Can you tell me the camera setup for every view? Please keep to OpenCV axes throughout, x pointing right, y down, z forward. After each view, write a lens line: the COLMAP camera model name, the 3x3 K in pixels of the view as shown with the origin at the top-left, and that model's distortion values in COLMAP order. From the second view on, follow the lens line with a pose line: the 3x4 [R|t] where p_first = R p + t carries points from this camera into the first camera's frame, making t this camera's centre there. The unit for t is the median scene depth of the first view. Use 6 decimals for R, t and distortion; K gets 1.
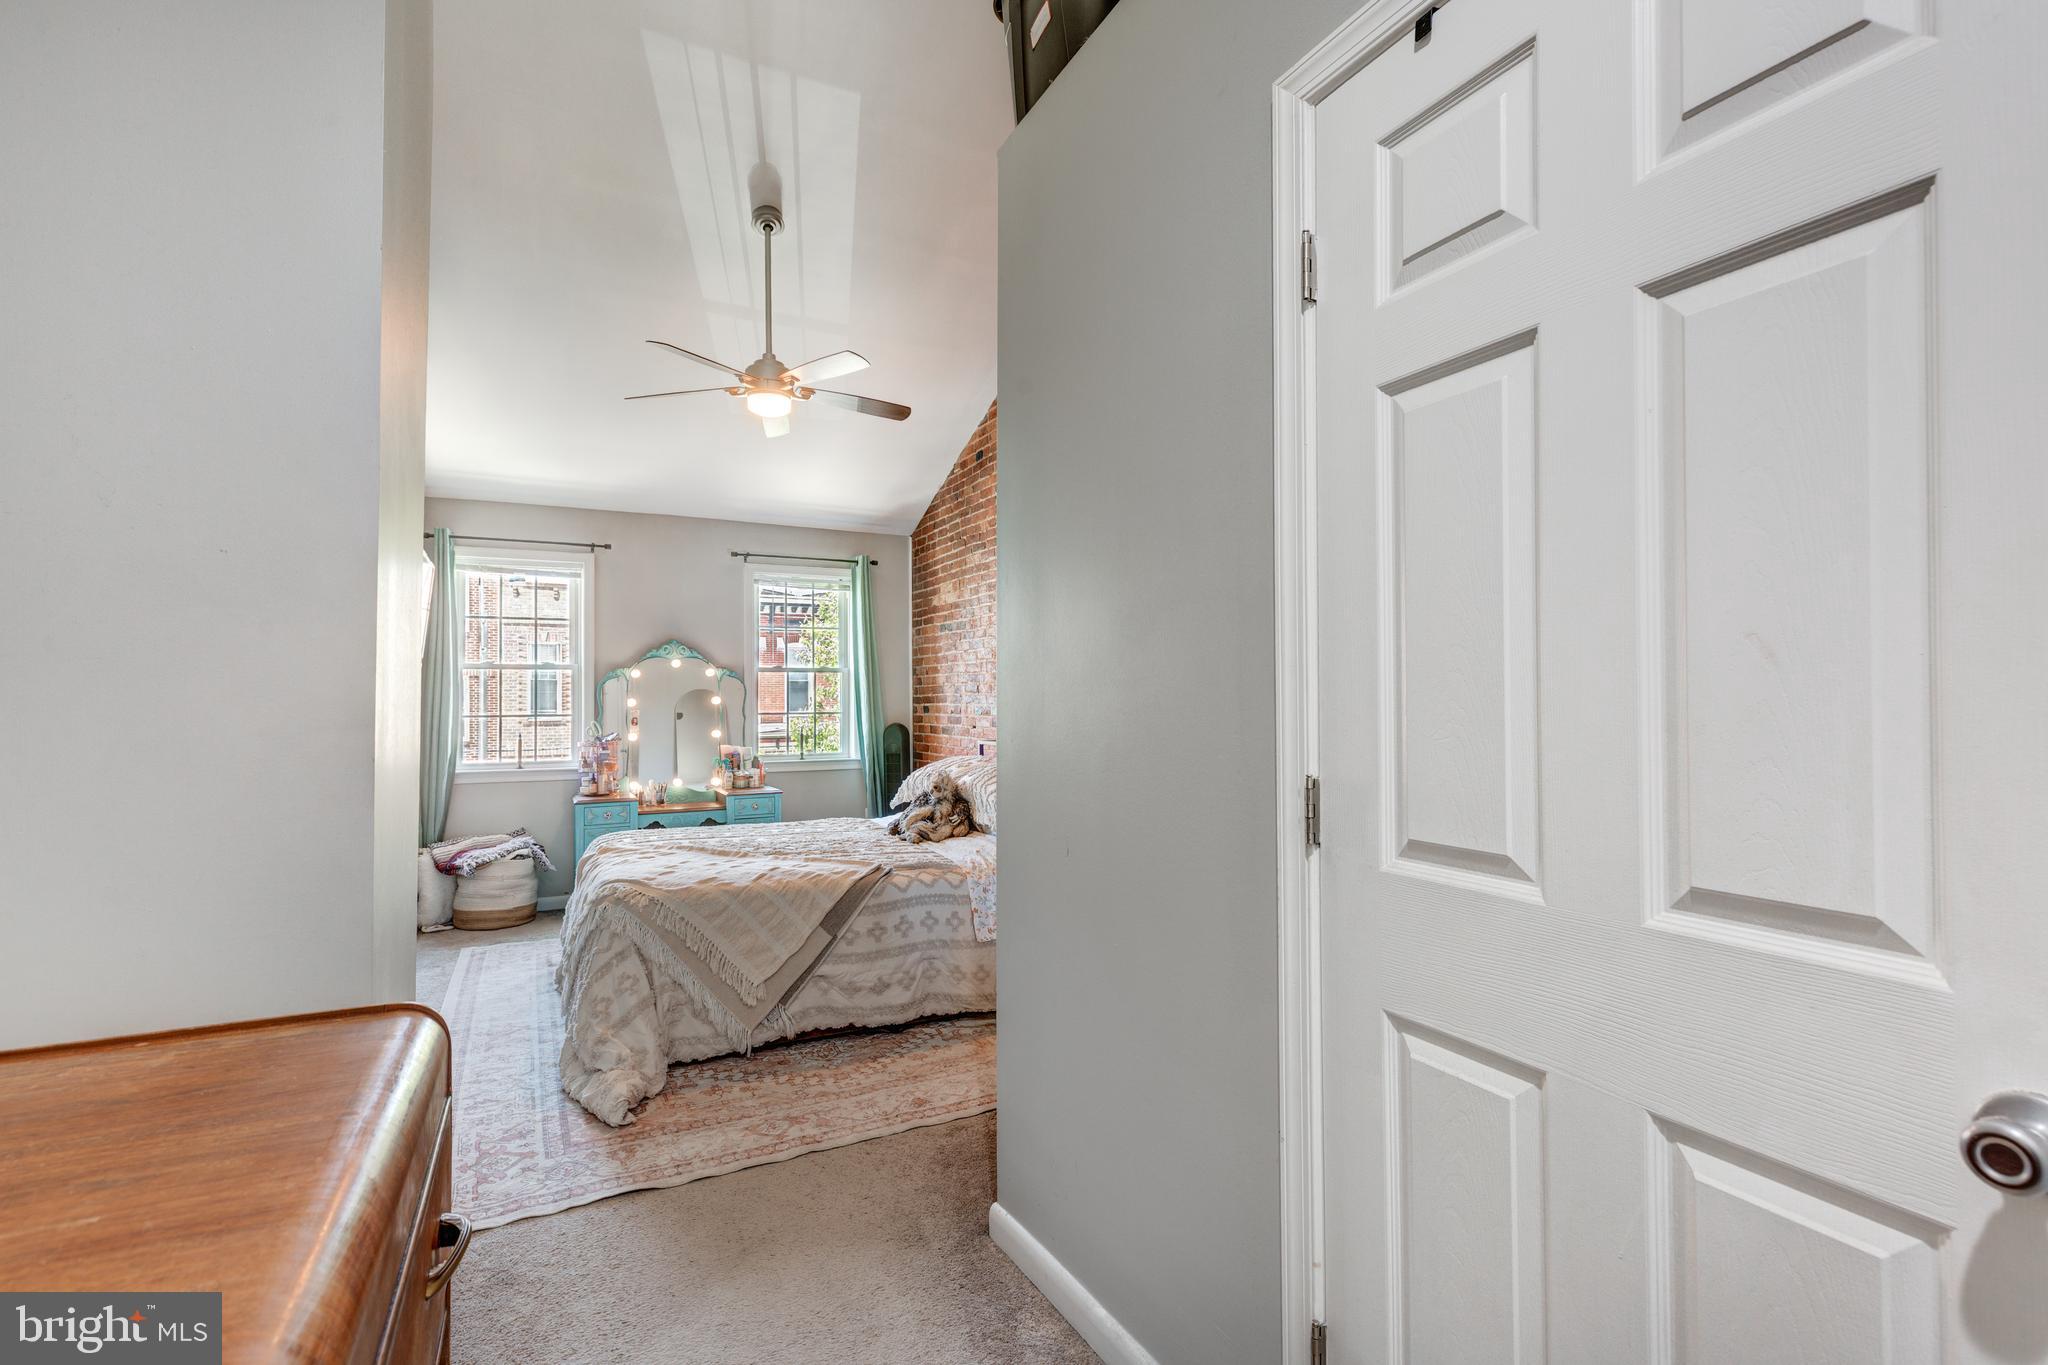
lens RADIAL K [[934.9, 0, 1021.8], [0, 934.9, 689.0], [0, 0, 1]] dist [0.004255, -0.000093]
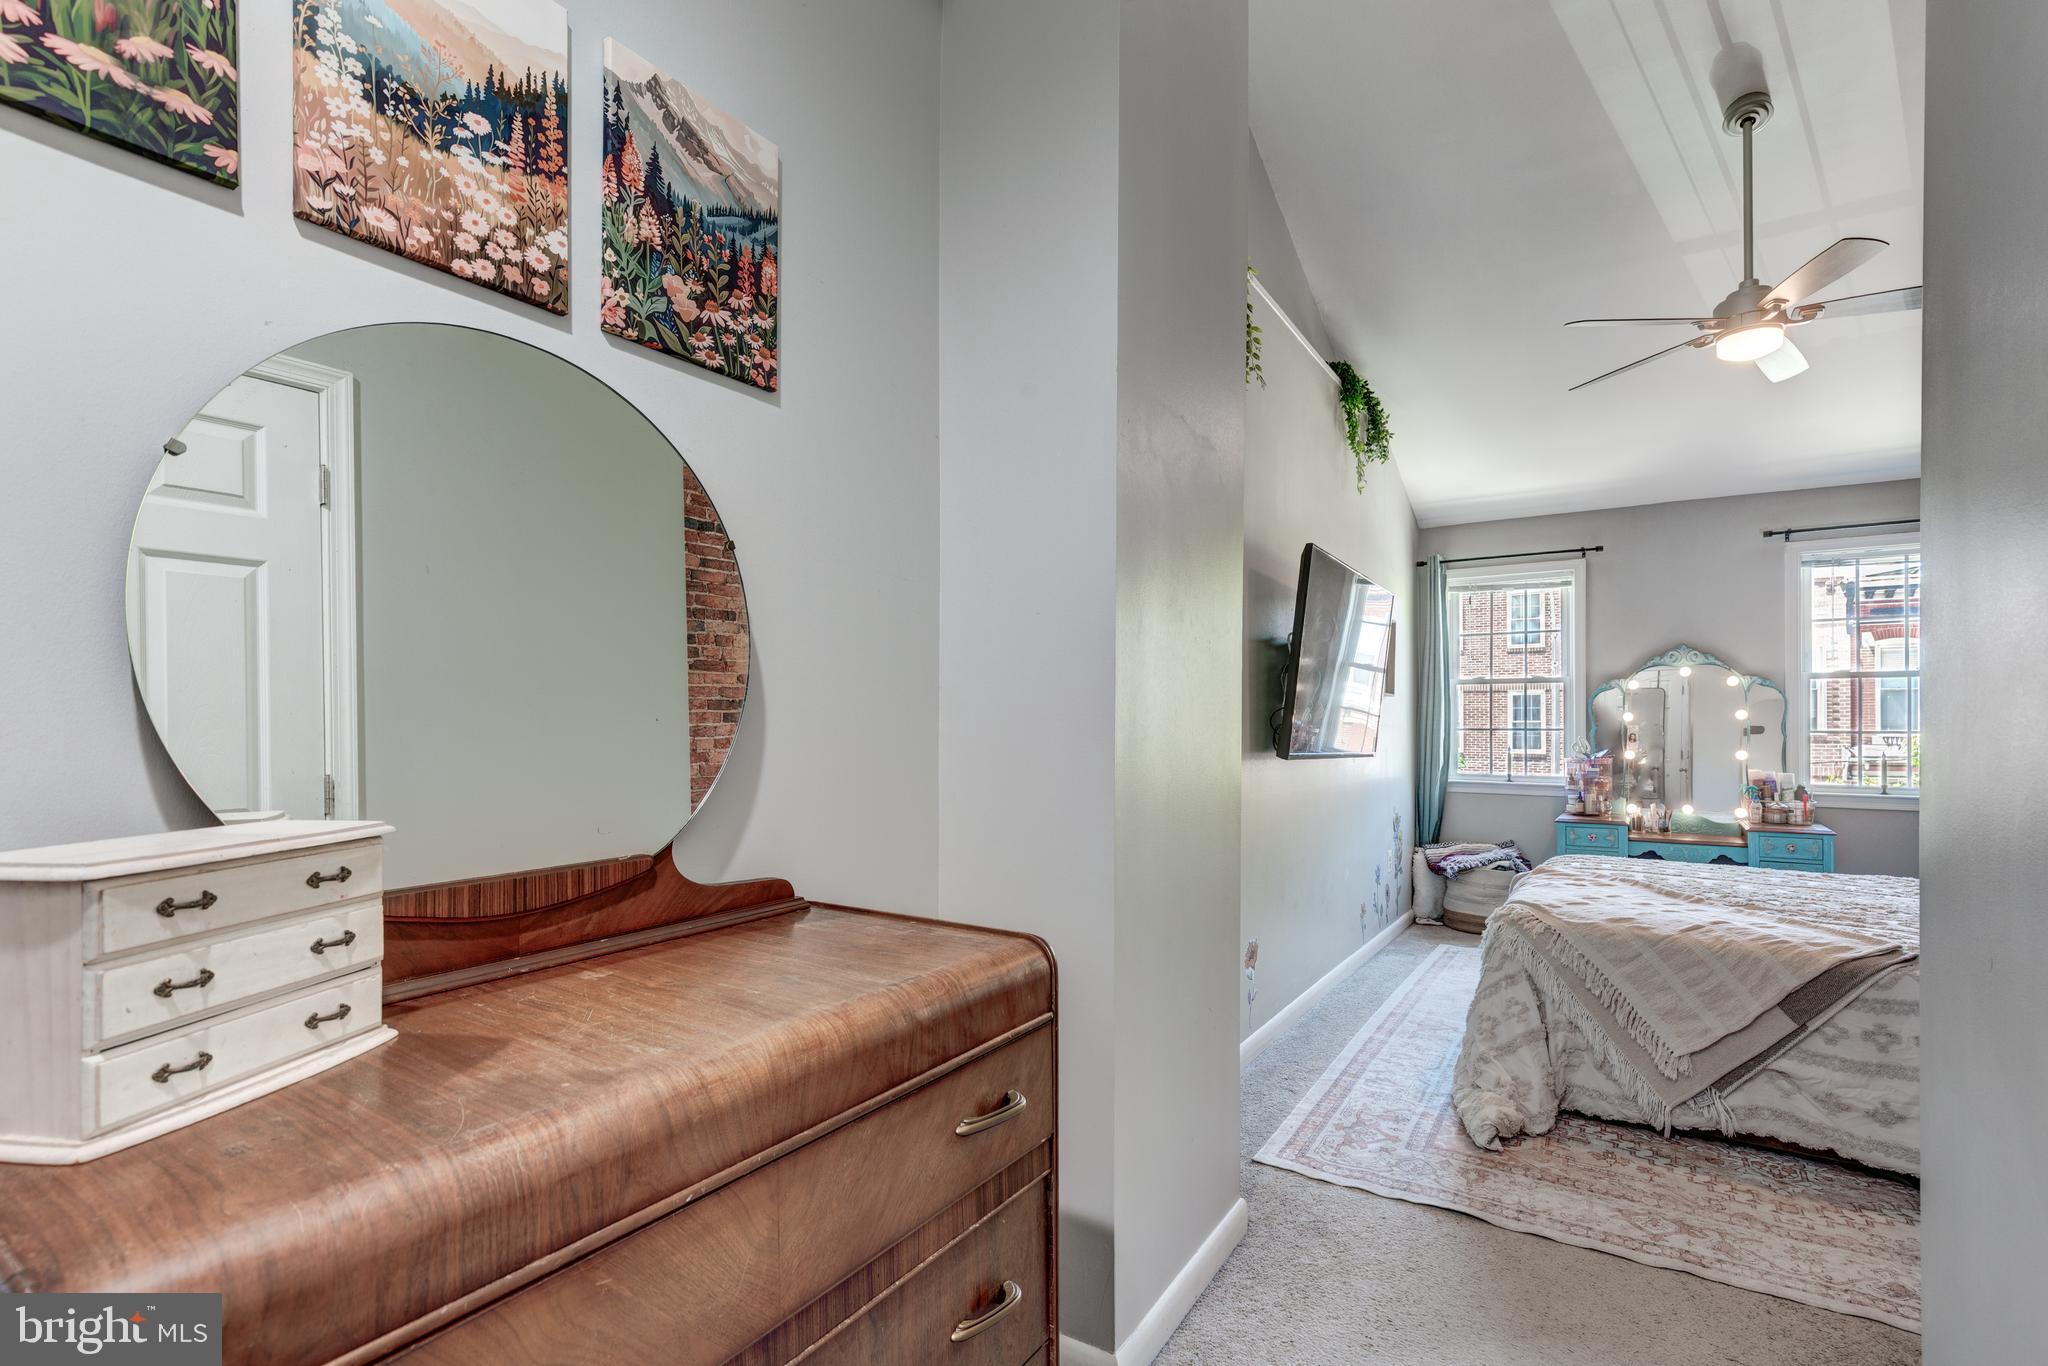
lens RADIAL K [[925.4, 0, 1014.8], [0, 925.4, 719.2], [0, 0, 1]] dist [0.001628, 0.000178]
pose [[0.513223, 0.007379, -0.858224, 0.116422], [0.007865, 0.999881, 0.013300, 0.000271], [0.858219, -0.013576, 0.513103, 0.068625]]
